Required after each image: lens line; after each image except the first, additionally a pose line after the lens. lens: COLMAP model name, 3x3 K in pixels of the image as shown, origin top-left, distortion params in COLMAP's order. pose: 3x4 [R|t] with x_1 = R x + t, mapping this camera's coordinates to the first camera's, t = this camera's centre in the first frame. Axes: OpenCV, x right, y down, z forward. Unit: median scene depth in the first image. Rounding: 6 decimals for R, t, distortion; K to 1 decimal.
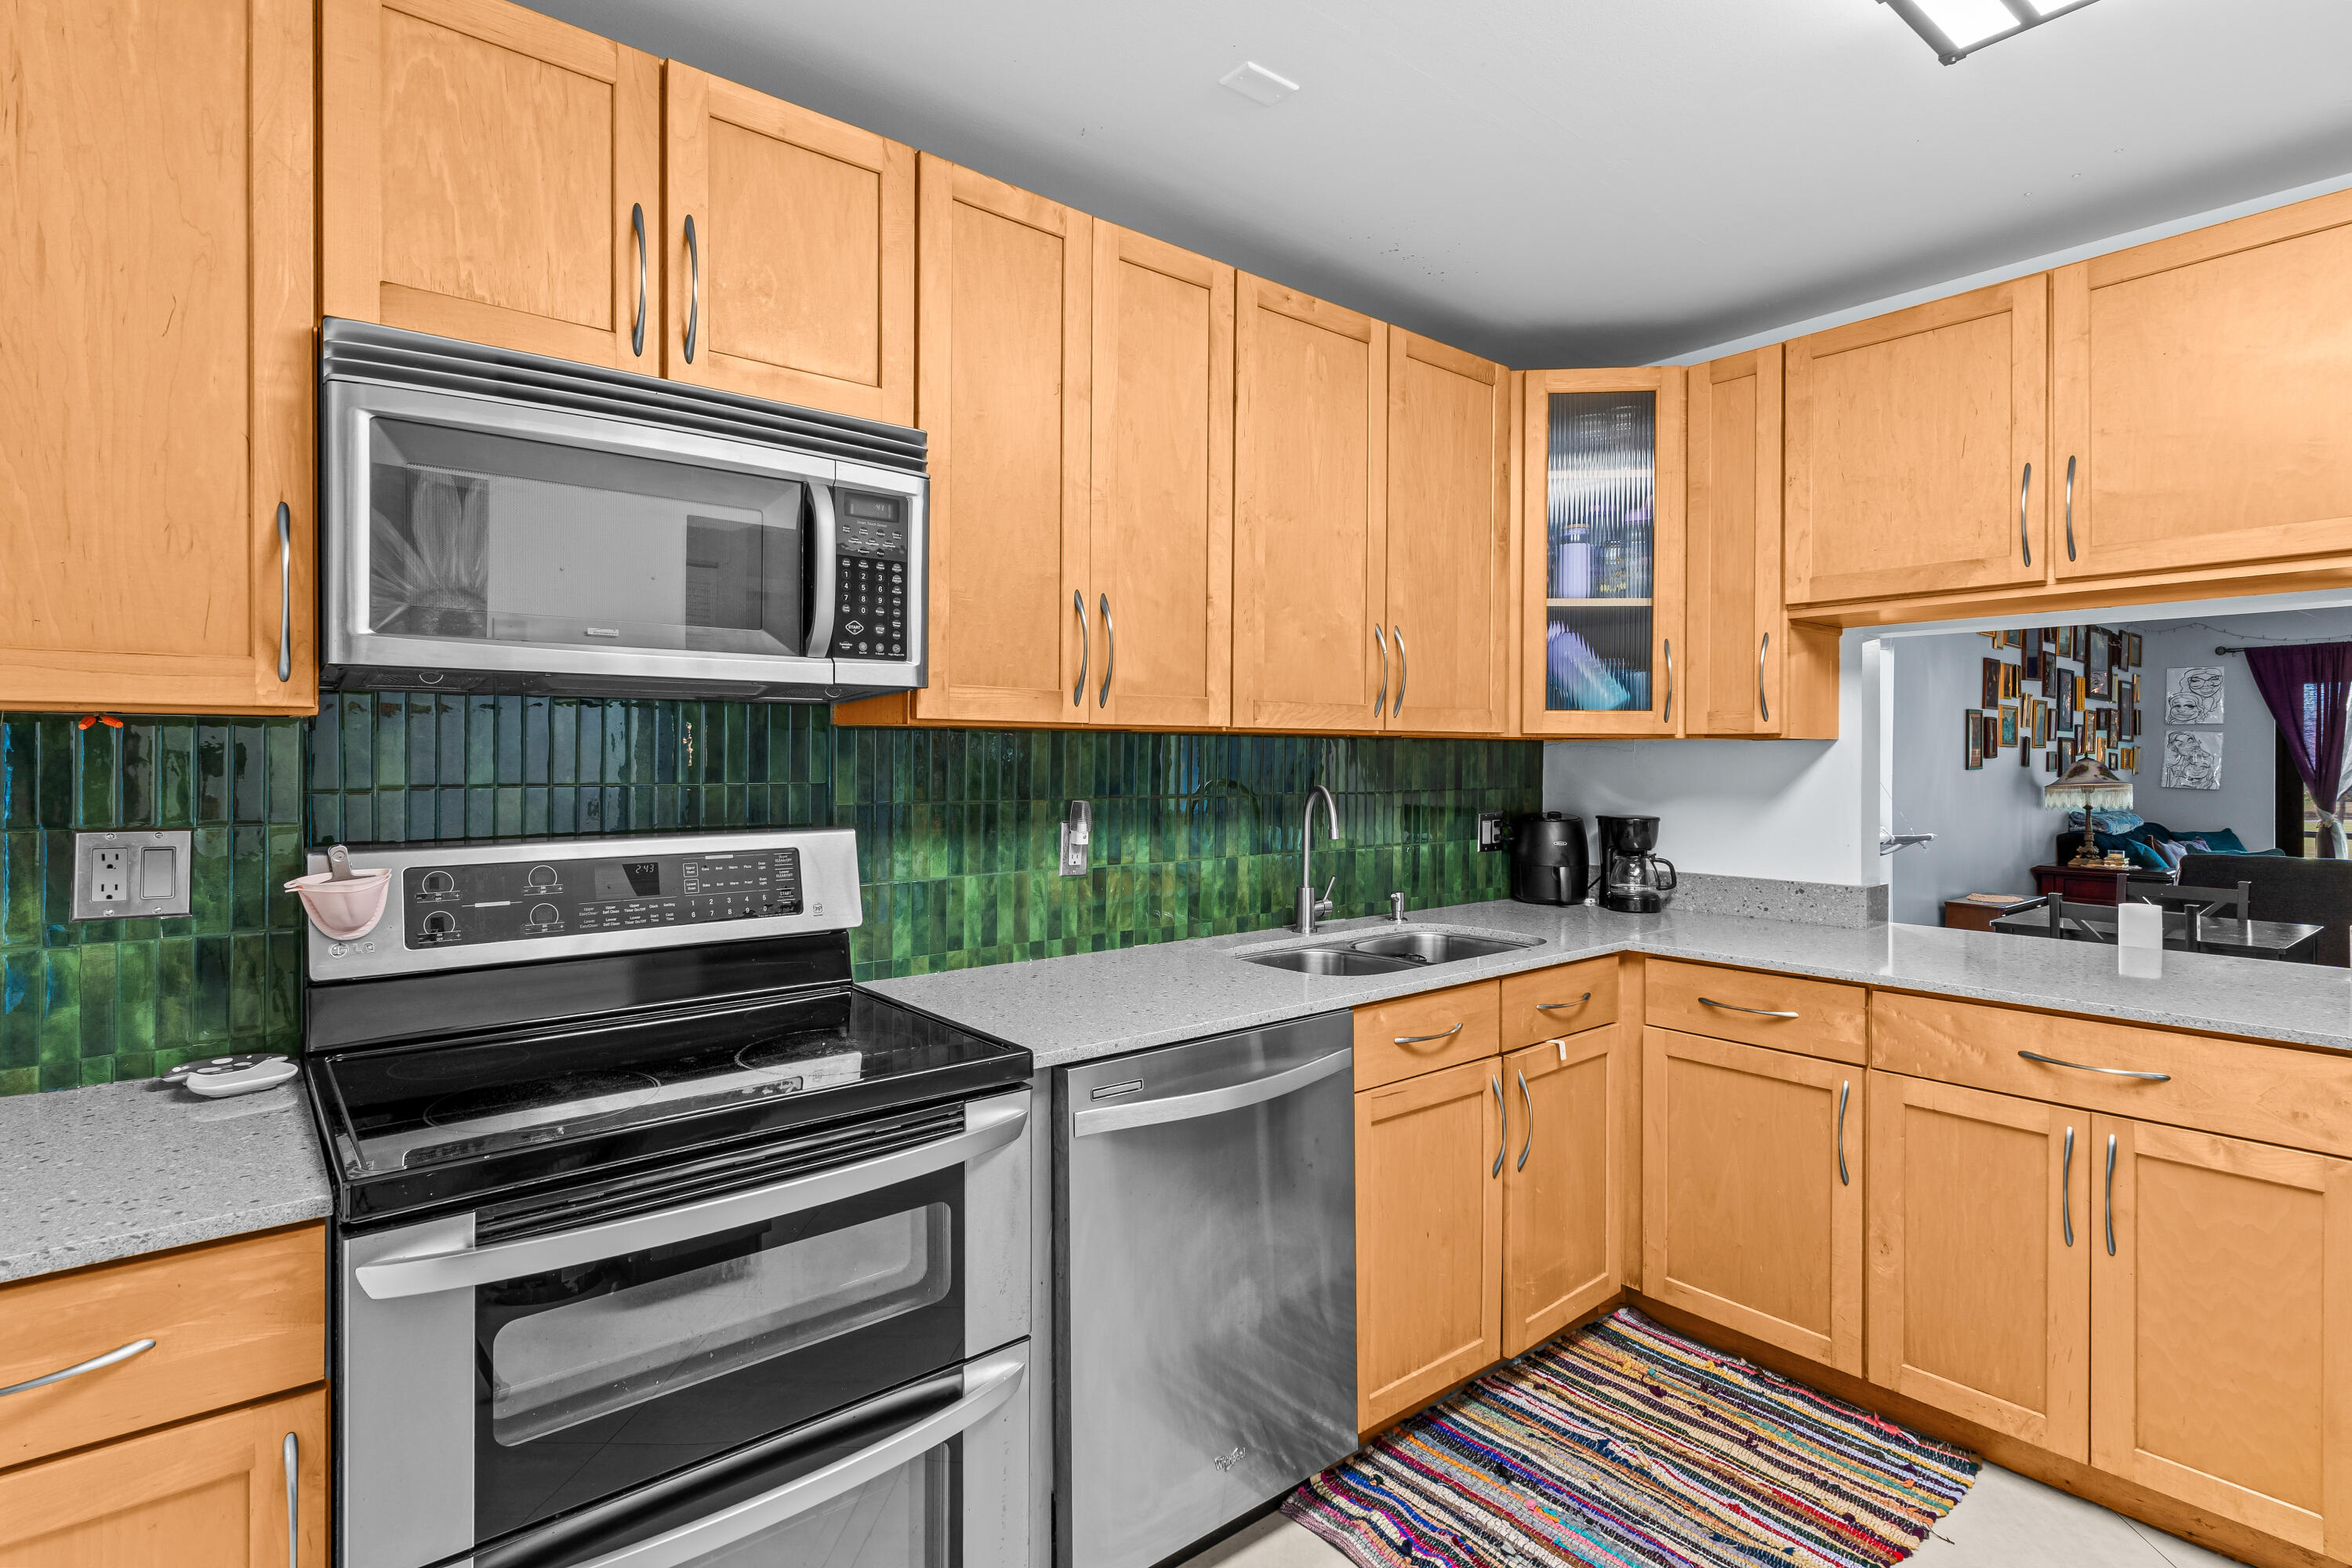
lens RADIAL K [[1143.0, 0, 1171.6], [0, 1143.0, 759.4], [0, 0, 1]] dist [0.005630, -0.001743]
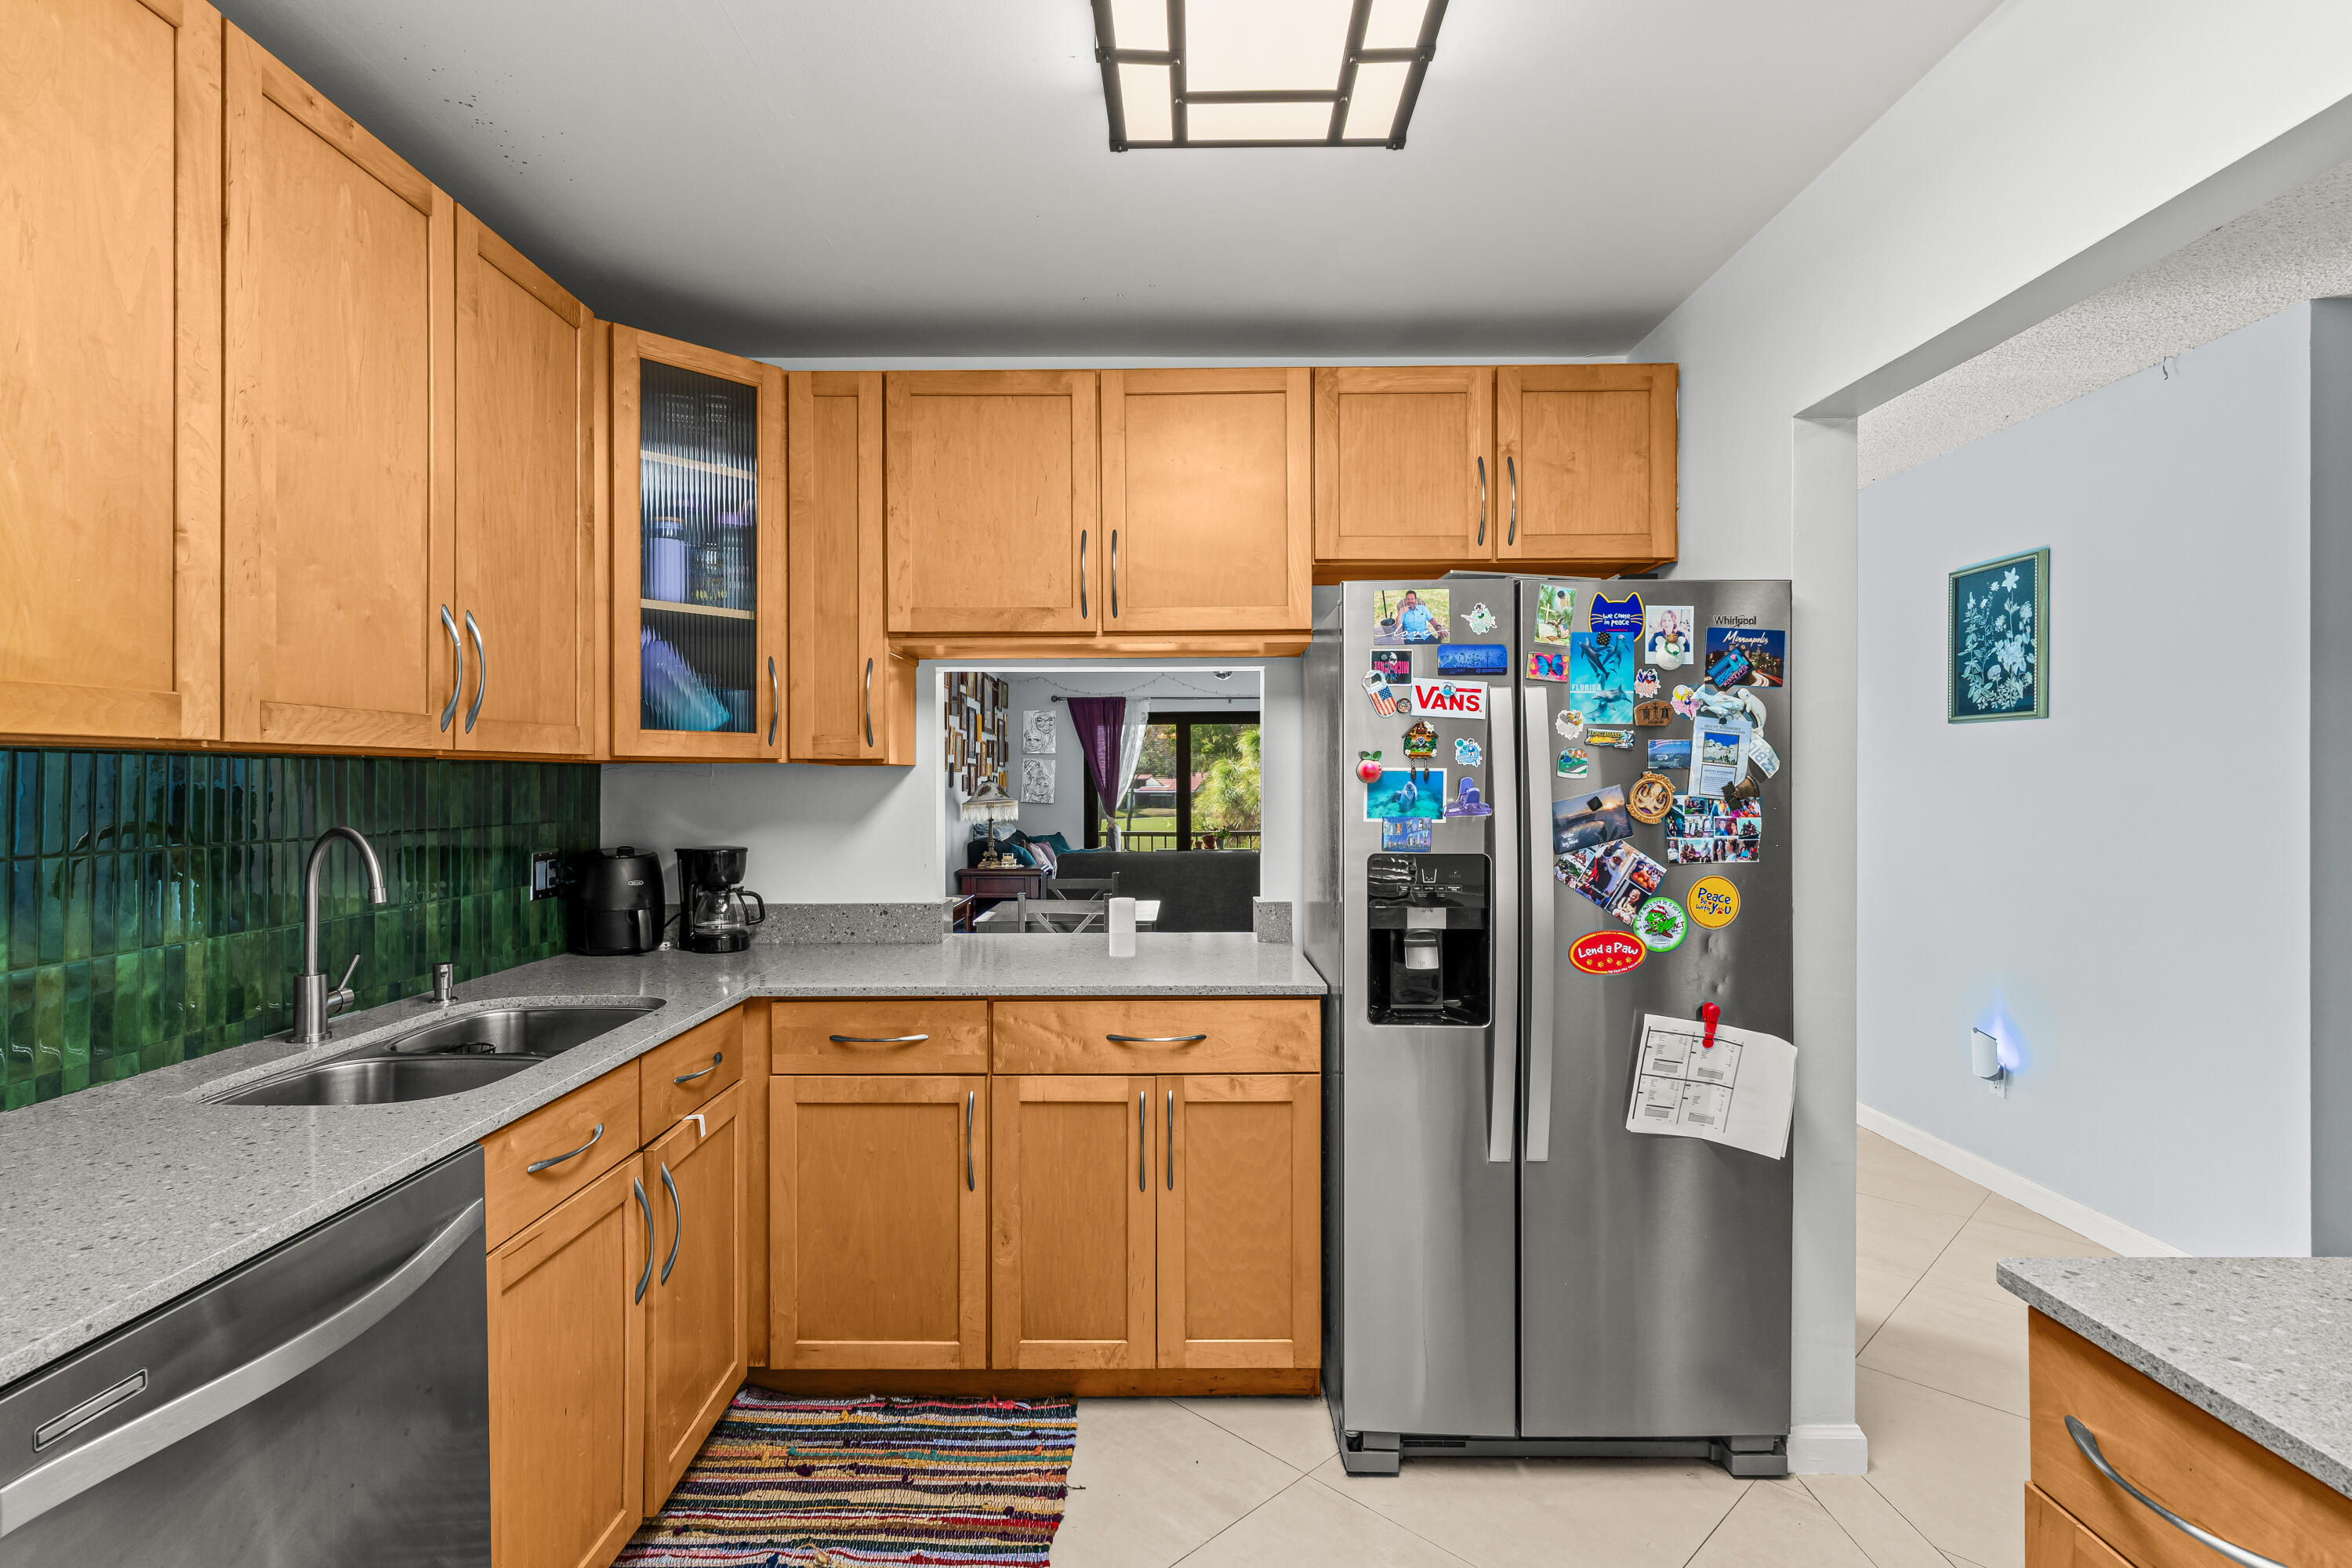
lens RADIAL K [[1143.0, 0, 1160.5], [0, 1143.0, 784.4], [0, 0, 1]] dist [0.005630, -0.001743]
pose [[0.639753, -0.007717, 0.768542, -0.100654], [0.006328, 0.999969, 0.004773, -0.004252], [-0.768555, 0.001810, 0.639782, 0.191721]]
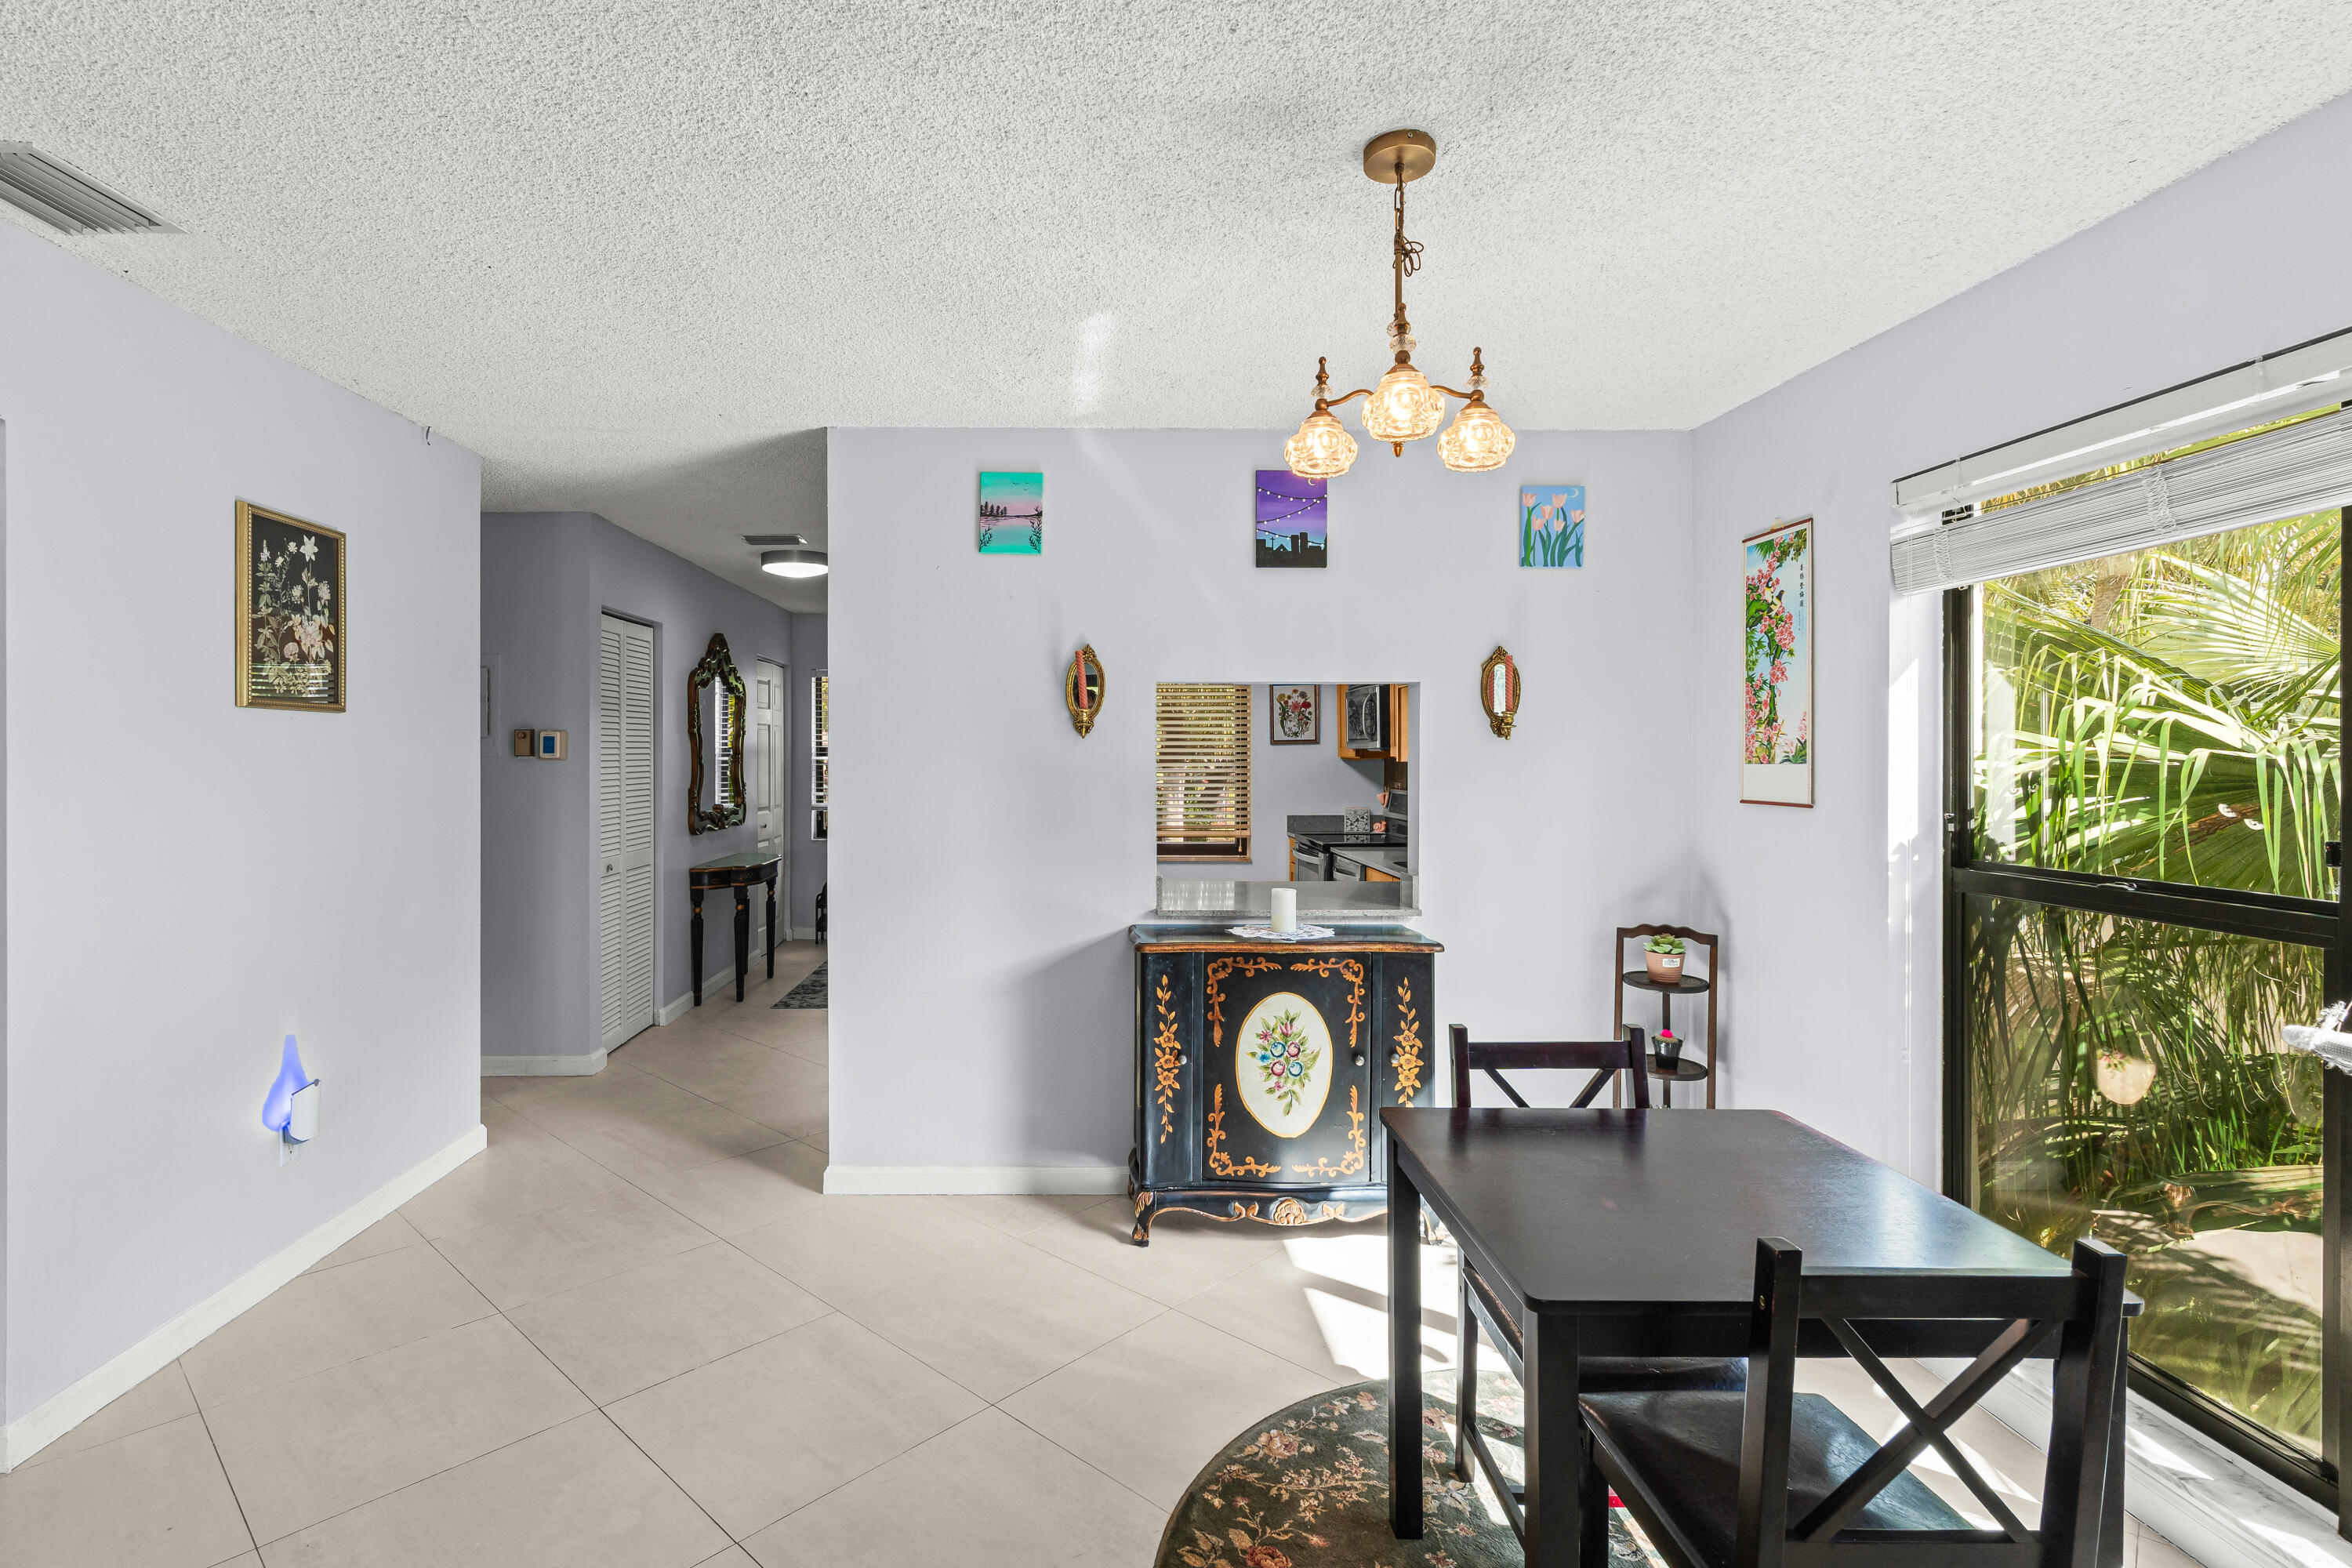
lens RADIAL K [[1143.0, 0, 1157.4], [0, 1143.0, 757.7], [0, 0, 1]] dist [0.005630, -0.001743]
pose [[-0.609088, -0.004730, -0.793089, 2.244783], [-0.012222, 0.999919, 0.003423, -0.027499], [0.793009, 0.011778, -0.609097, 1.951836]]
